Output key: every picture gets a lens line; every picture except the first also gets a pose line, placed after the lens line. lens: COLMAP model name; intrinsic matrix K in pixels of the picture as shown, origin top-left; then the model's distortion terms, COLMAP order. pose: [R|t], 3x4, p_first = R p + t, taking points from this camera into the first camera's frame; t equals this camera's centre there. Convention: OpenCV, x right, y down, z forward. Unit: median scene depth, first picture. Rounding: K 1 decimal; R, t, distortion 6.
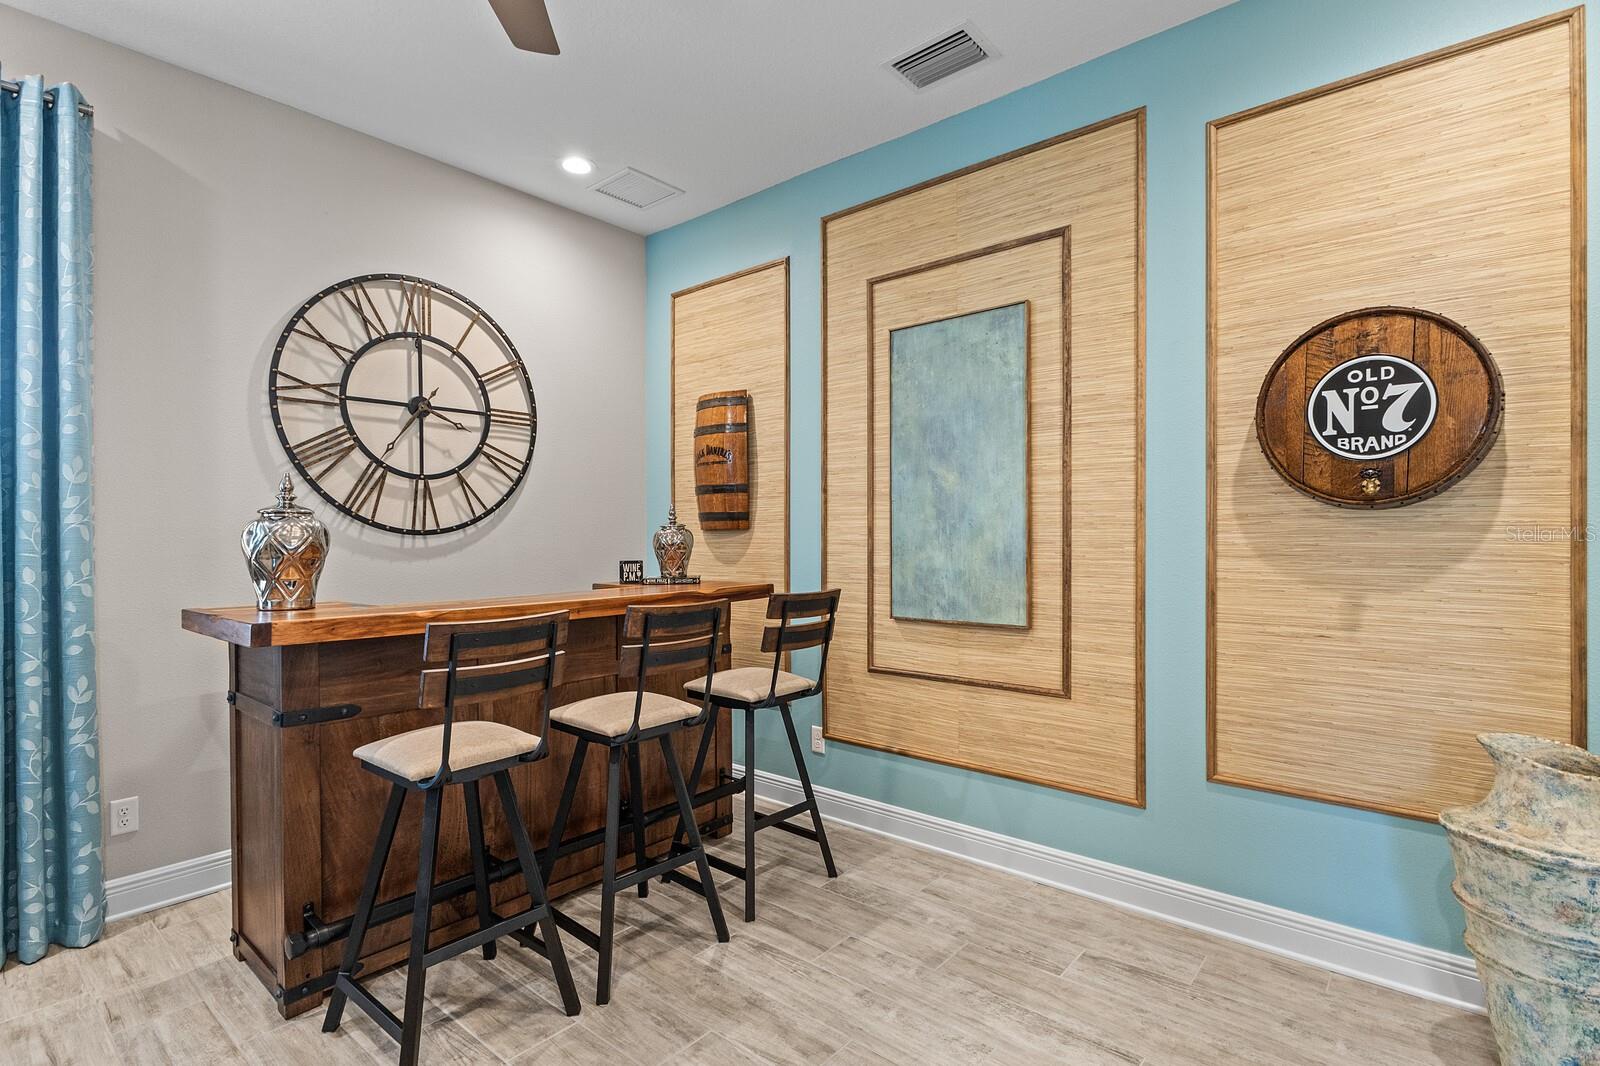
lens RADIAL K [[773.2, 0, 800.0], [0, 773.2, 533.0], [0, 0, 1]] dist [0.003288, -0.000303]
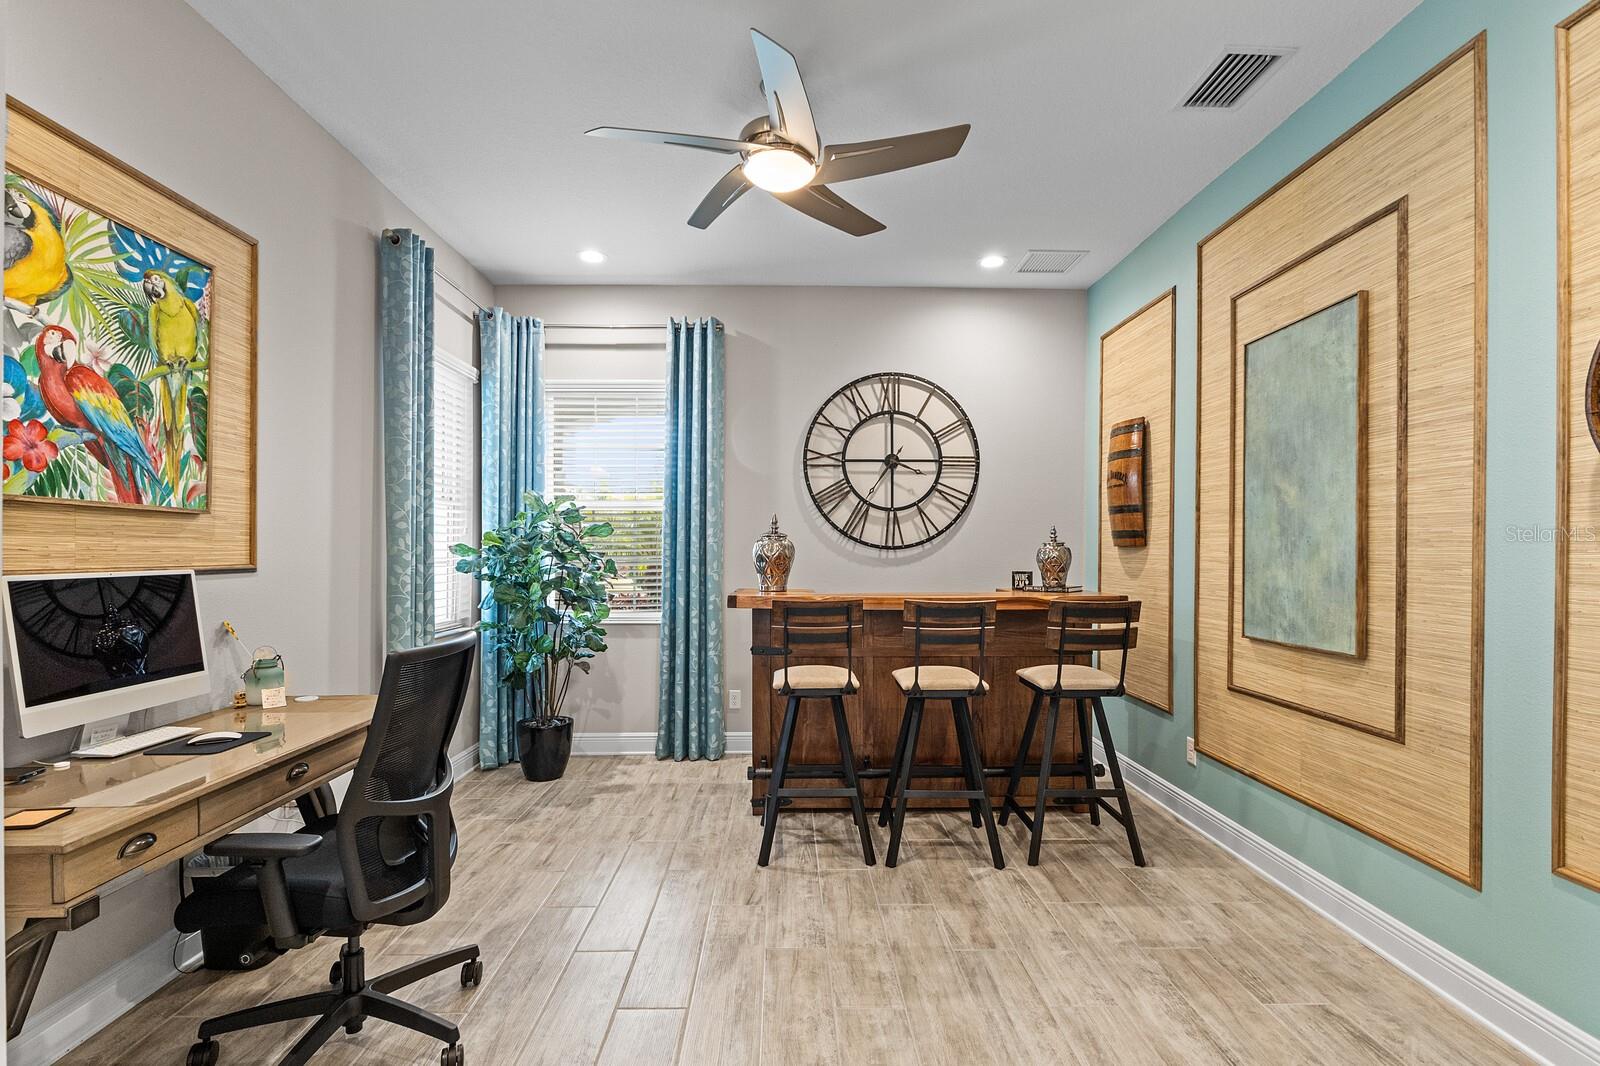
lens RADIAL K [[728.7, 0, 799.9], [0, 728.7, 542.1], [0, 0, 1]] dist [-0.004768, -0.000153]
pose [[0.663221, -0.001212, -0.748423, 0.465443], [-0.005692, 0.999962, -0.006663, -0.001303], [0.748402, 0.008679, 0.663189, -0.037367]]
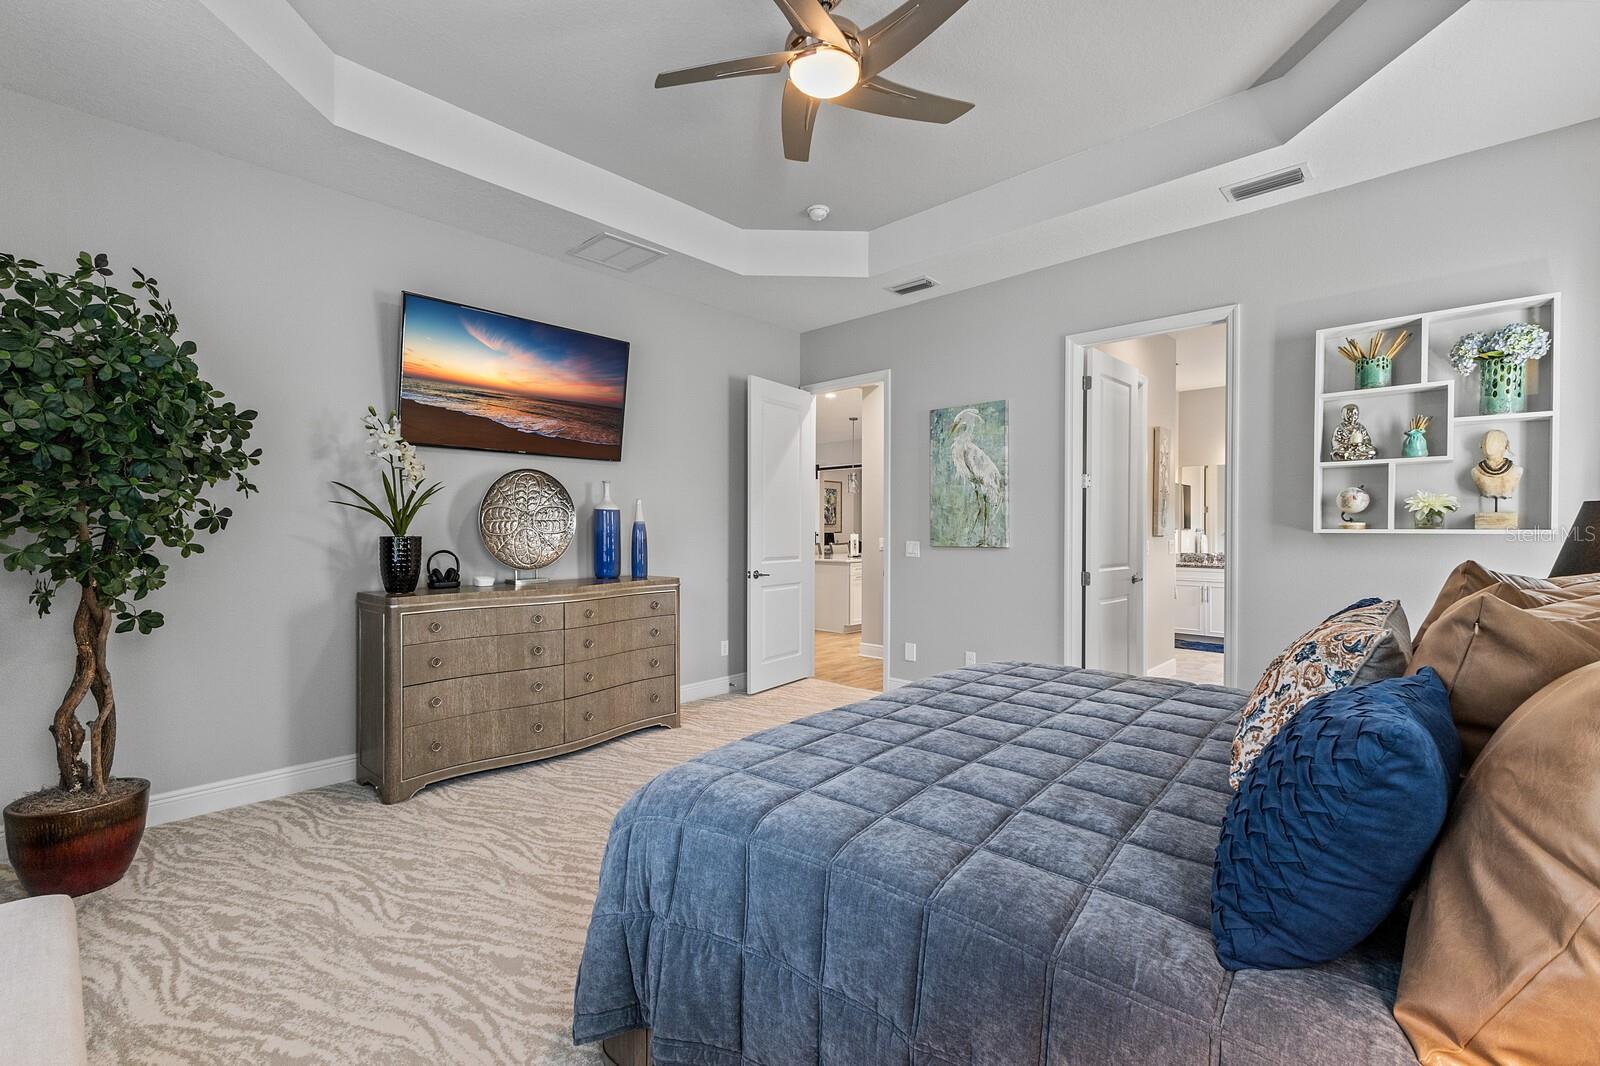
lens RADIAL K [[687.8, 0, 802.2], [0, 687.8, 532.8], [0, 0, 1]] dist [0.011917, -0.000859]
pose [[-0.032406, 0.010729, -0.999417, 7.085302], [-0.000260, 0.999942, 0.010743, -0.028152], [0.999475, 0.000608, -0.032402, -0.112643]]
